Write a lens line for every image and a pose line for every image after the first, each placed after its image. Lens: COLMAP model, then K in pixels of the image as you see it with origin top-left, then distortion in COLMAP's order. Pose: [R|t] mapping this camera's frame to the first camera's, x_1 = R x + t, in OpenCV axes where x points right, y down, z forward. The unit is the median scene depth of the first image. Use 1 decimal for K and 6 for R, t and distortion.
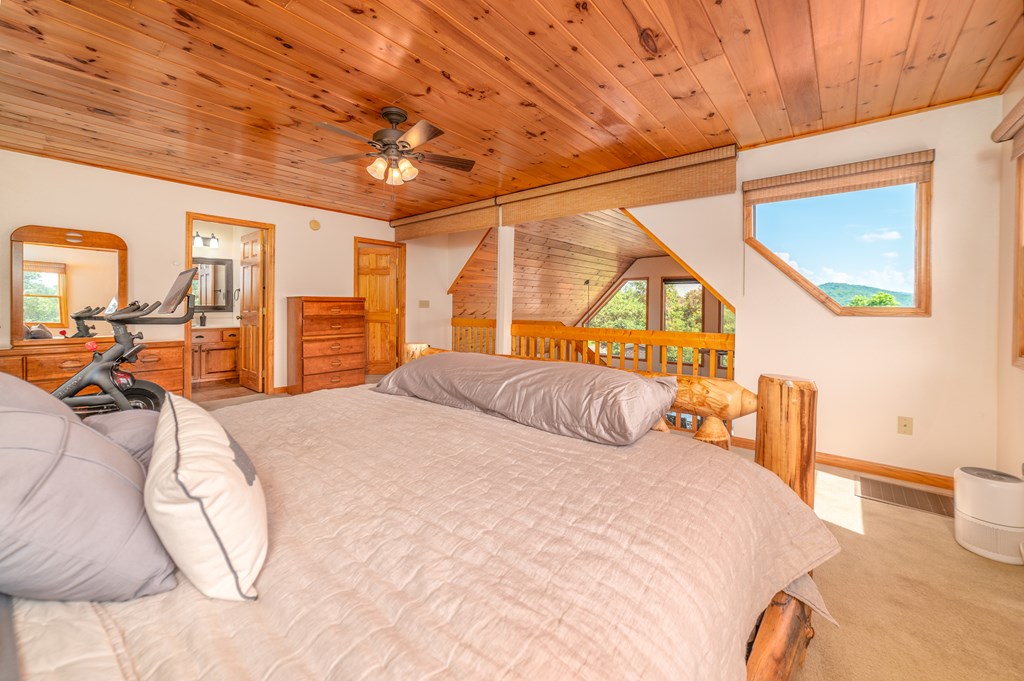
lens RADIAL K [[403.6, 0, 504.8], [0, 403.6, 312.7], [0, 0, 1]] dist [-0.024851, 0.007049]
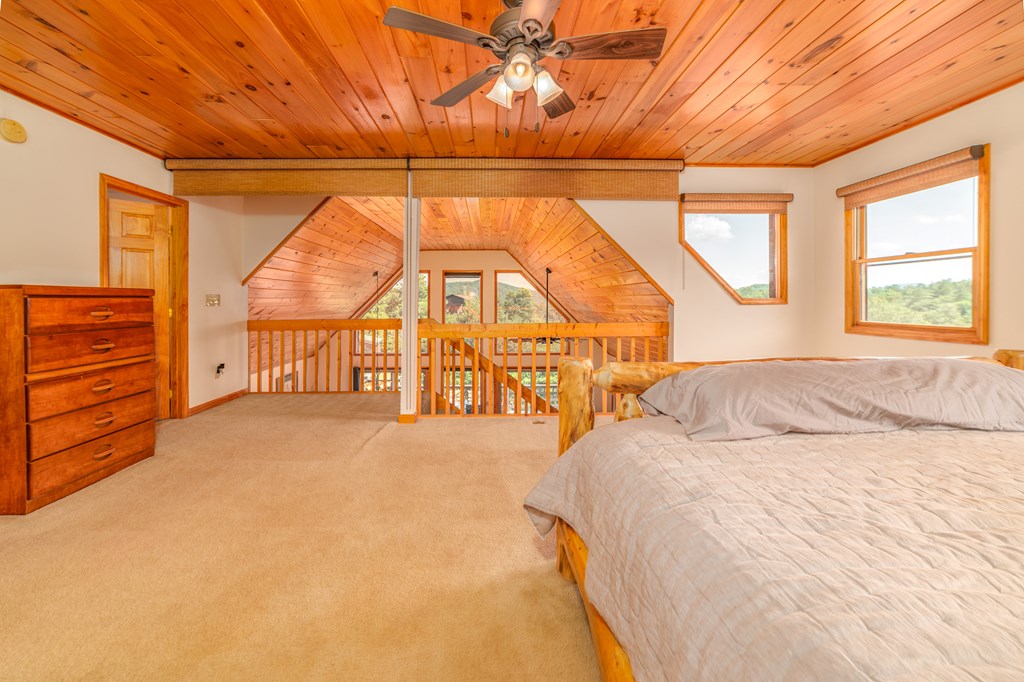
lens RADIAL K [[407.7, 0, 509.2], [0, 407.7, 301.8], [0, 0, 1]] dist [-0.017873, 0.000141]
pose [[0.744045, -0.013595, 0.667991, -0.378624], [0.021862, 0.999753, -0.004004, -0.008225], [-0.667771, 0.017583, 0.744159, 0.291959]]
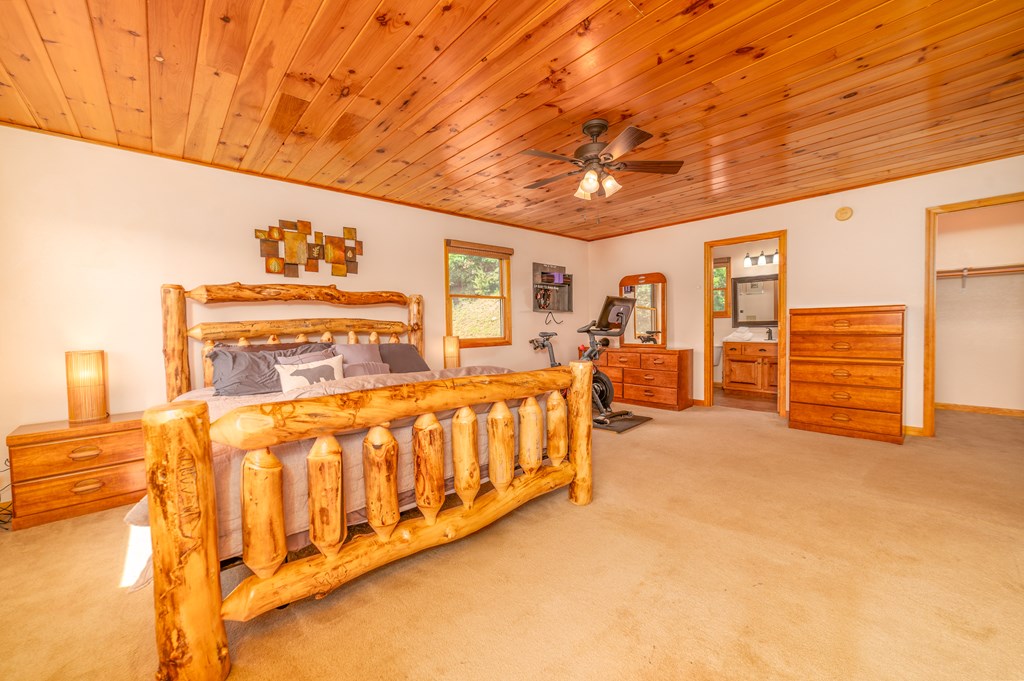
lens RADIAL K [[397.7, 0, 507.9], [0, 397.7, 330.5], [0, 0, 1]] dist [-0.018404, 0.000017]
pose [[-0.152194, 0.014023, -0.988251, 0.388419], [0.000805, 0.999901, 0.014064, -0.006664], [0.988350, 0.001345, -0.152190, 0.508806]]
